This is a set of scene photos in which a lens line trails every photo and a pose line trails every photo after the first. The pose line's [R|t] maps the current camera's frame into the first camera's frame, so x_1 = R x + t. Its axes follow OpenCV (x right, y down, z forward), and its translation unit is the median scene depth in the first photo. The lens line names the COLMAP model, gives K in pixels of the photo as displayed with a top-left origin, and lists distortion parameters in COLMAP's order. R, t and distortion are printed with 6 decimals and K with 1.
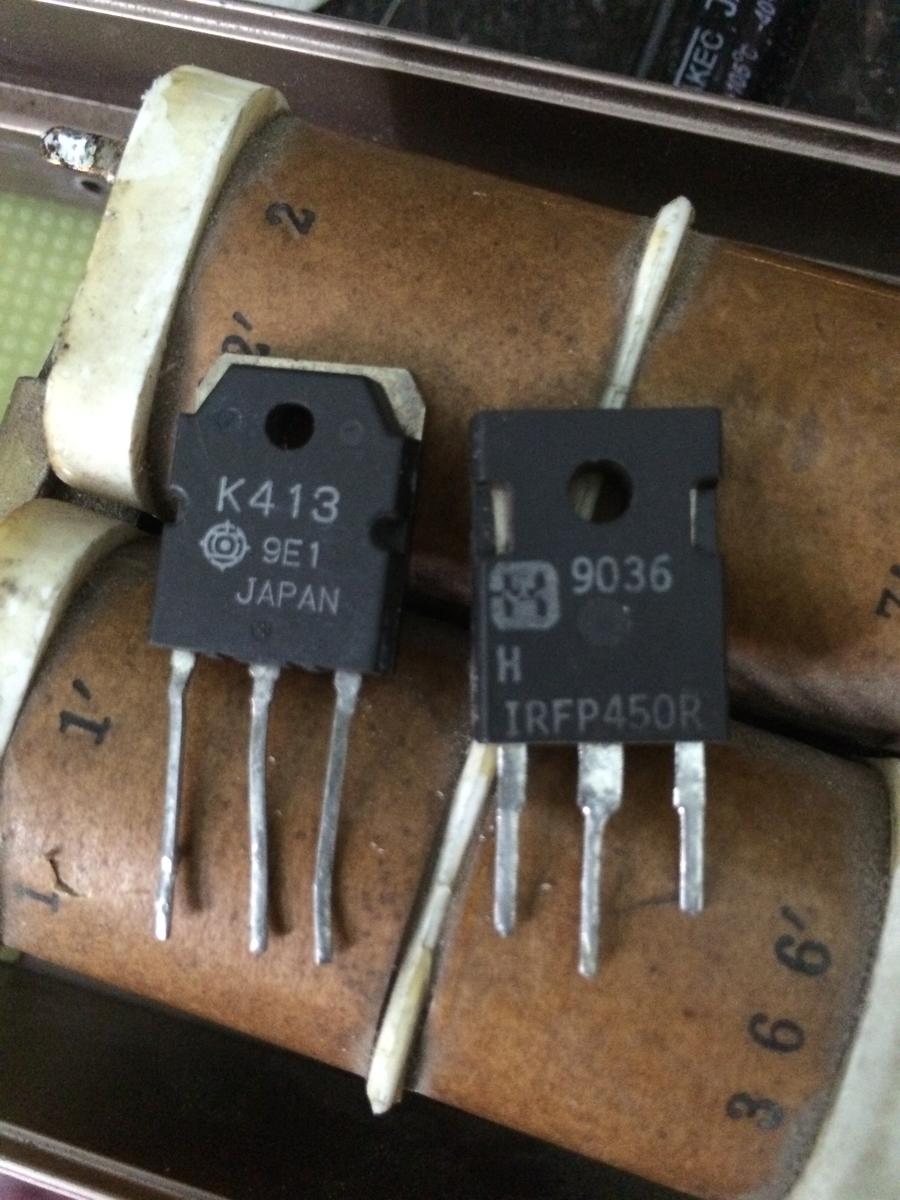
lens RADIAL K [[1013.2, 0, 452.6], [0, 1013.2, 597.0], [0, 0, 1]] dist [0.000157, -0.025877]
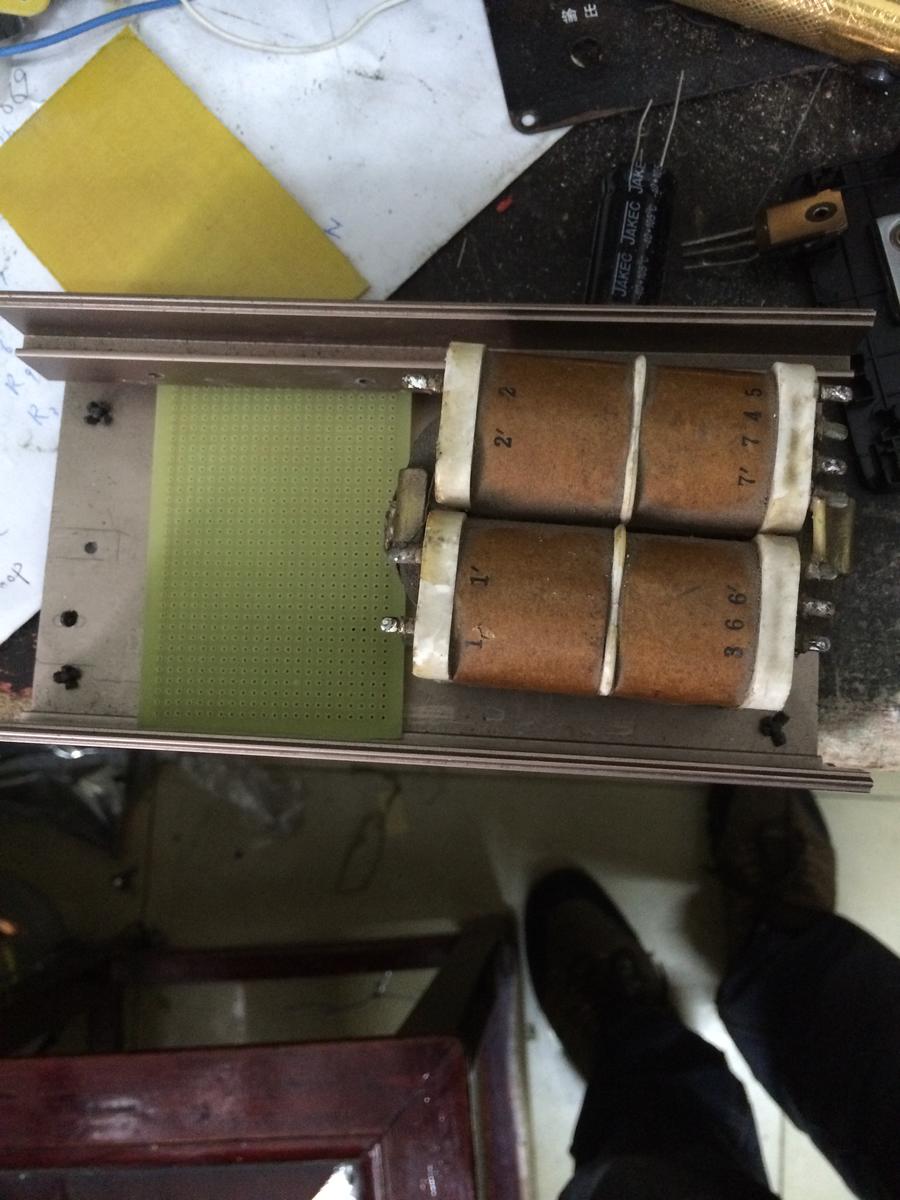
lens RADIAL K [[1013.2, 0, 447.4], [0, 1013.2, 601.9], [0, 0, 1]] dist [0.000157, -0.025877]
pose [[0.977503, -0.209099, 0.027658, -0.566886], [0.209773, 0.977450, -0.024239, 0.246656], [-0.021966, 0.029496, 0.999324, -1.938380]]
